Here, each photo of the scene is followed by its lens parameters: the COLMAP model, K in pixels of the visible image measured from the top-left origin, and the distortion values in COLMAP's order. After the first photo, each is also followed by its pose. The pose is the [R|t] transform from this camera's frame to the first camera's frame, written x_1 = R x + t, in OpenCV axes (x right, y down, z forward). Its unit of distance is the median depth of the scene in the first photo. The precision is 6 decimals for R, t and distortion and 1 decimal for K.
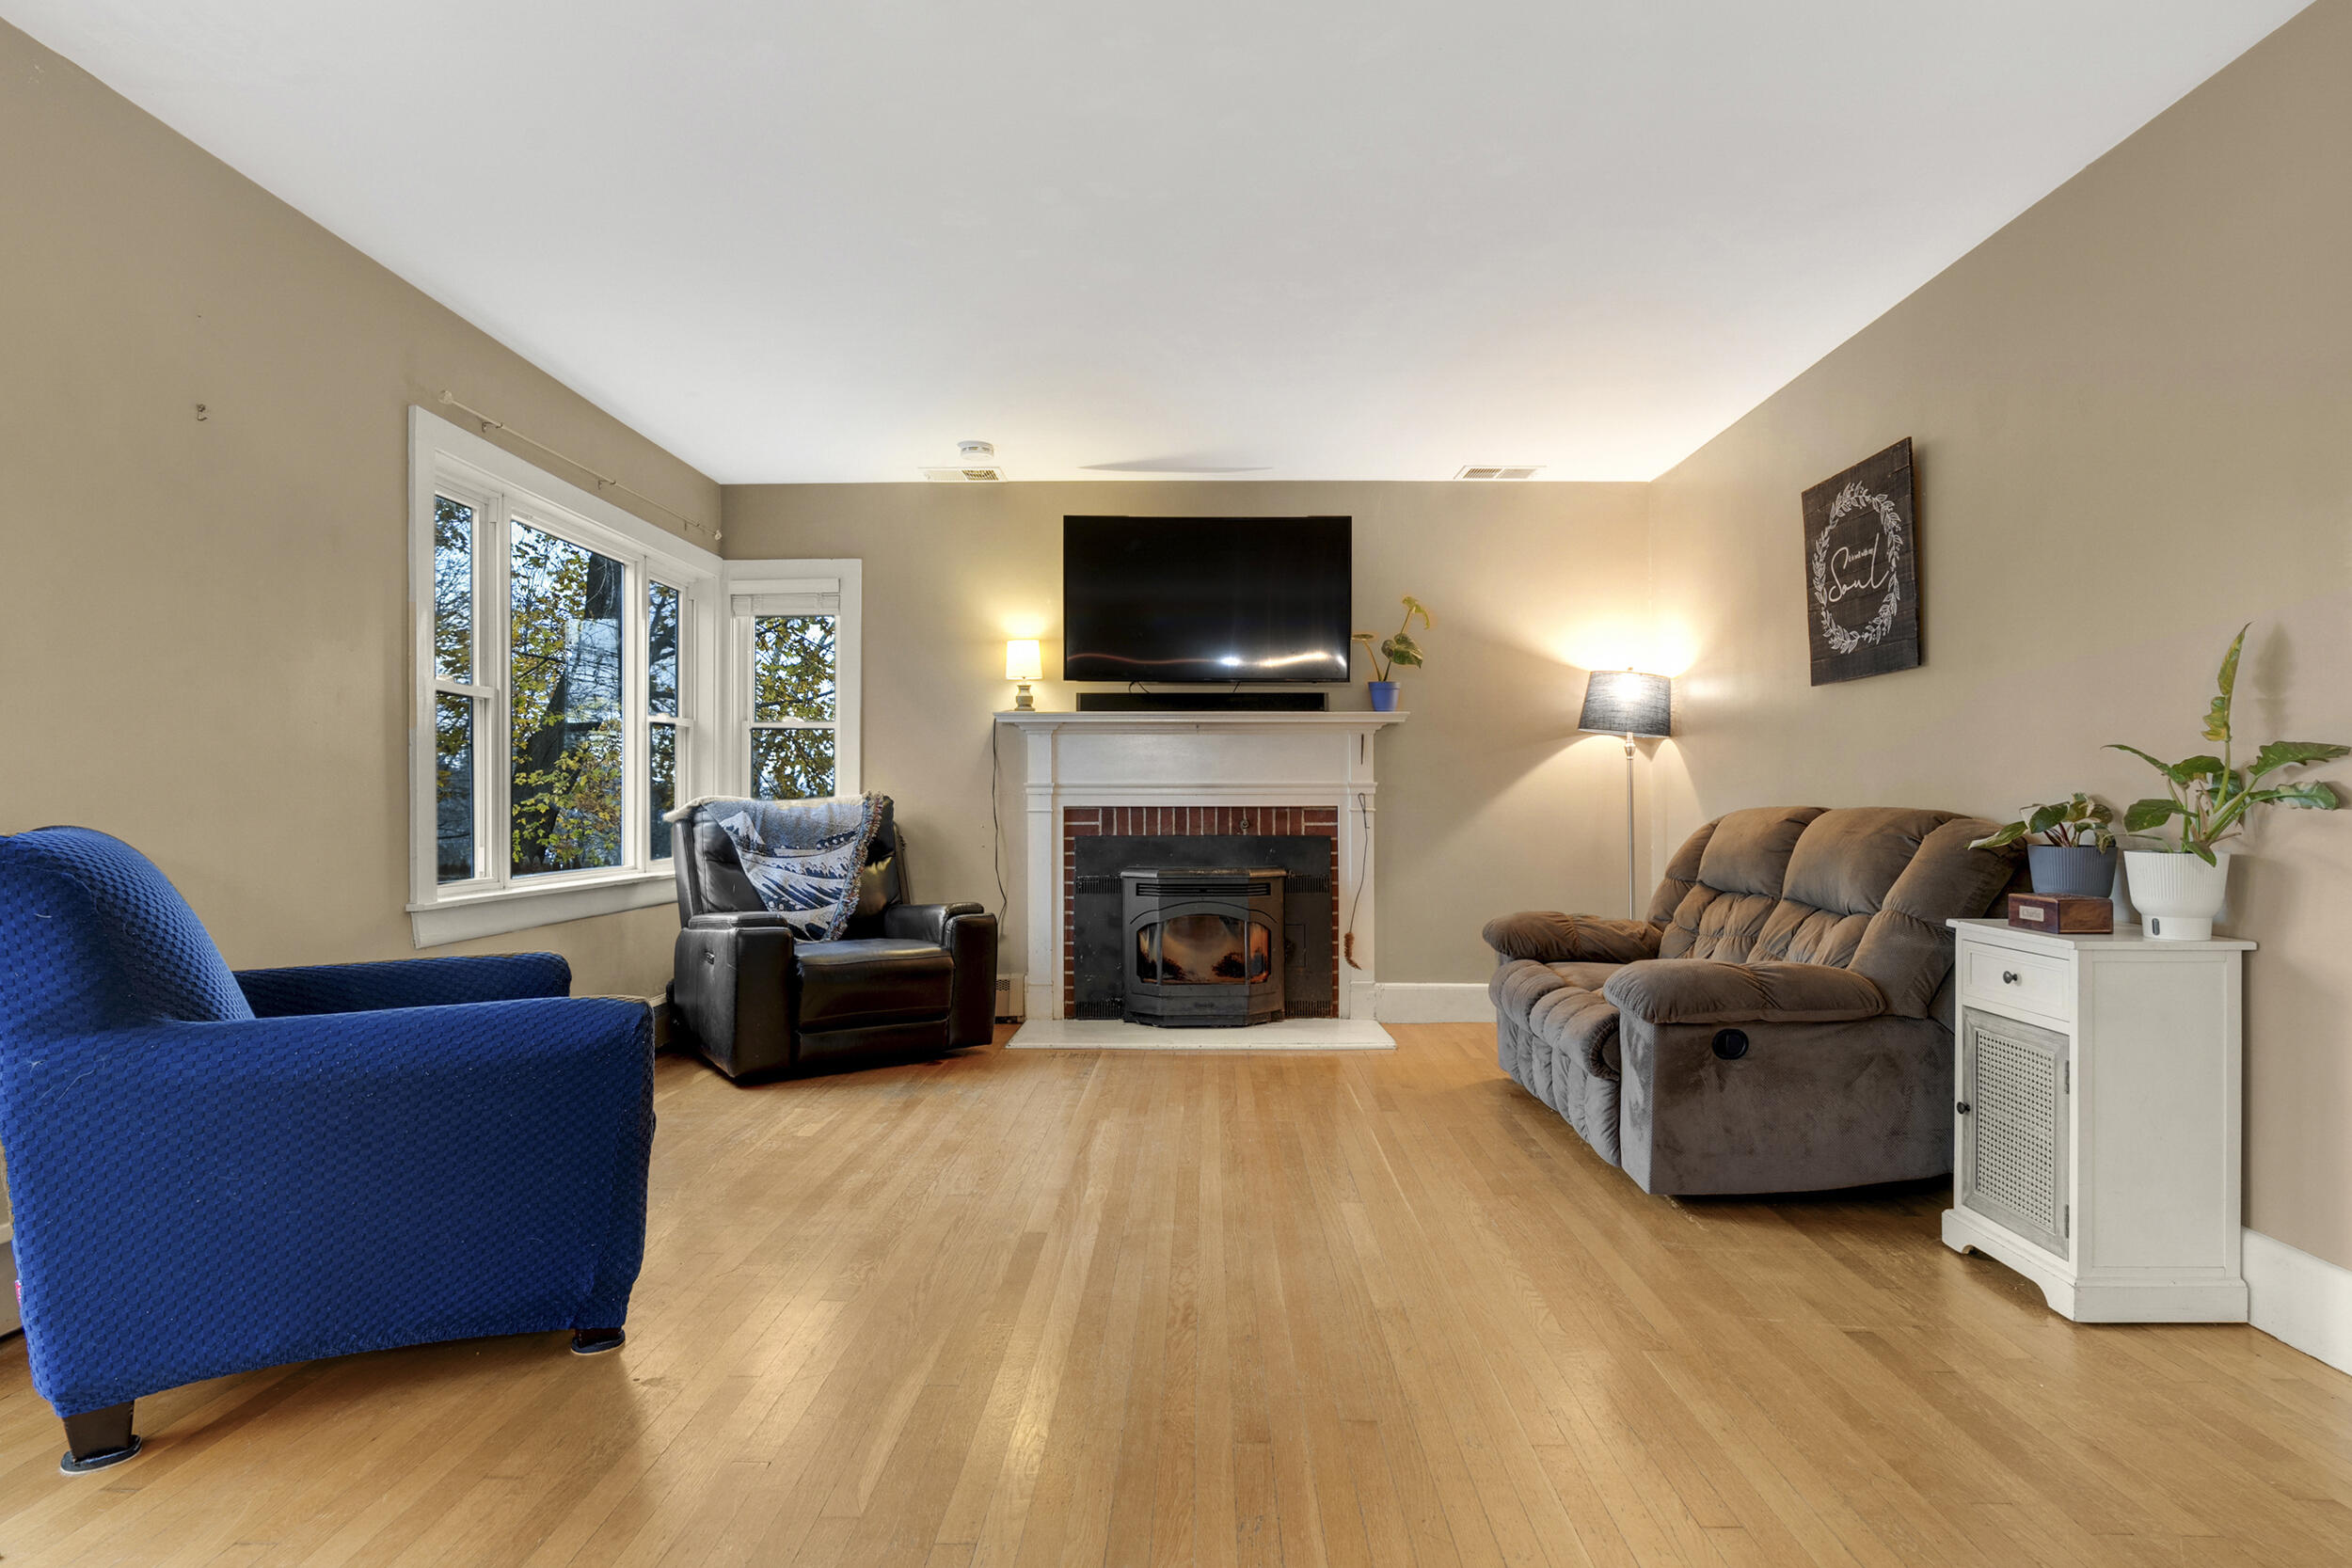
lens RADIAL K [[1248.2, 0, 1205.9], [0, 1248.2, 796.2], [0, 0, 1]] dist [-0.019009, 0.016469]
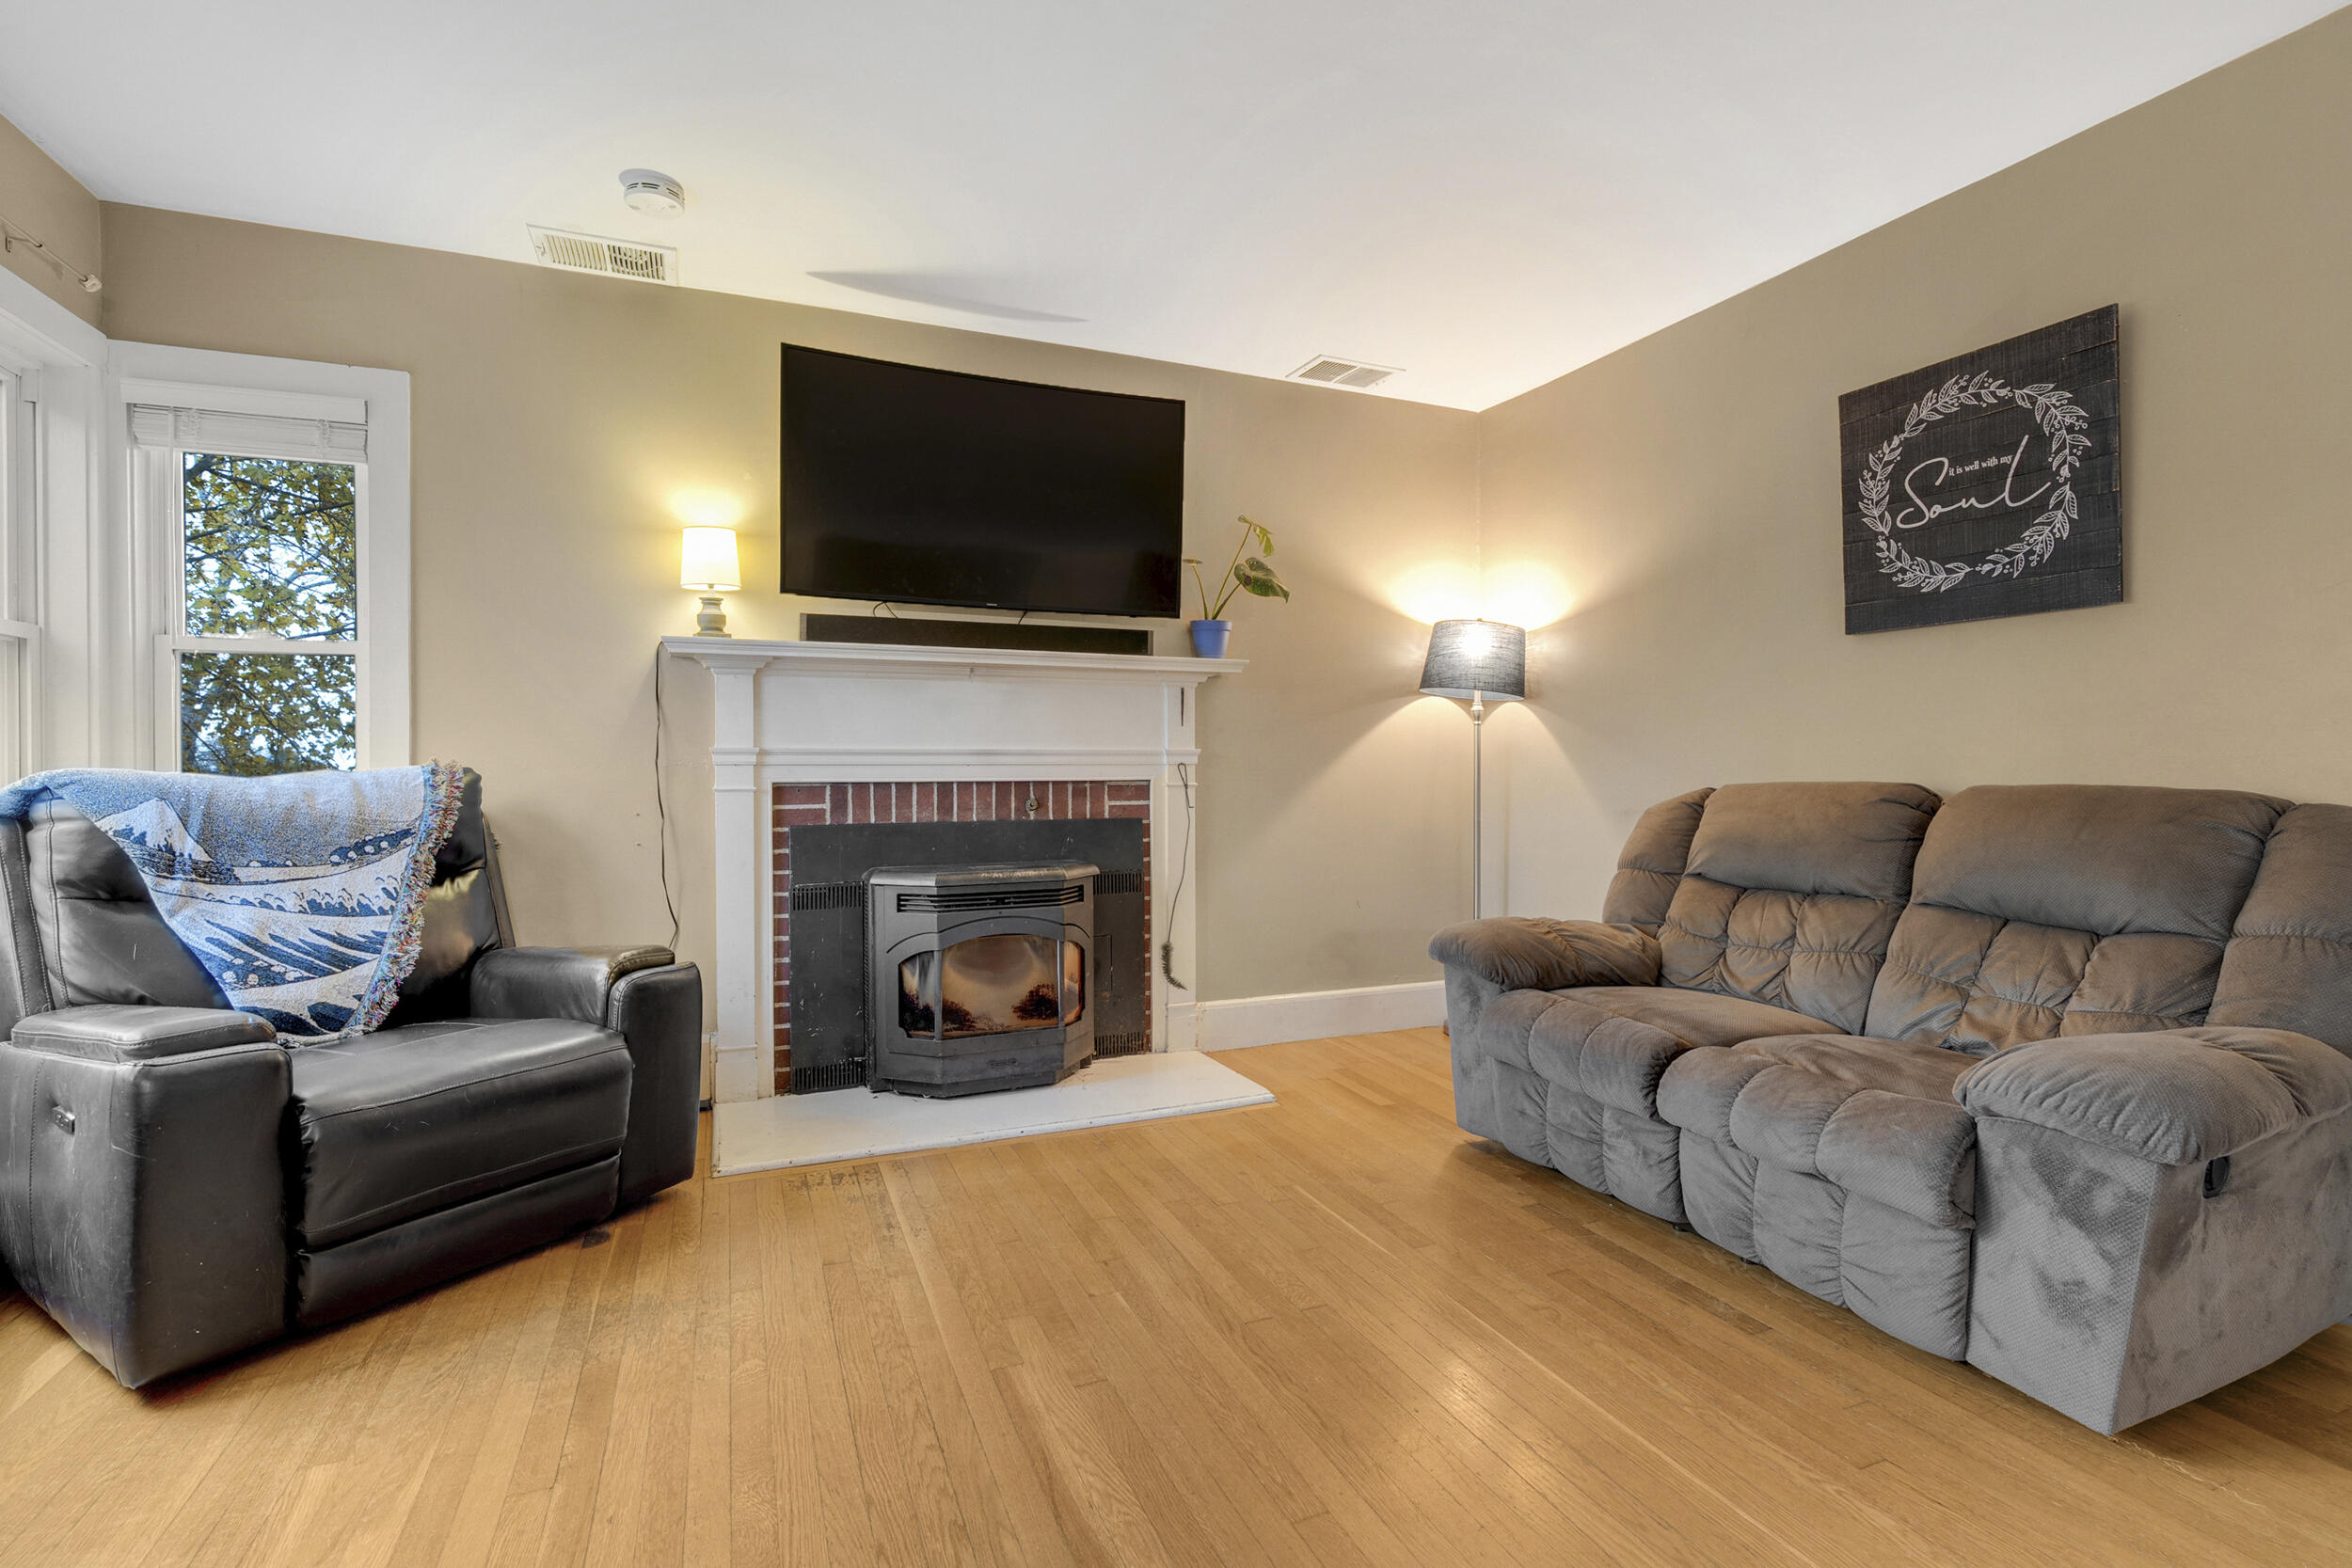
lens RADIAL K [[1066.8, 0, 1182.4], [0, 1066.8, 774.9], [0, 0, 1]] dist [-0.013205, 0.004300]
pose [[0.918368, -0.004031, 0.395706, -0.146285], [-0.000881, 0.999925, 0.012231, -0.003252], [-0.395725, -0.011582, 0.918296, 0.405687]]
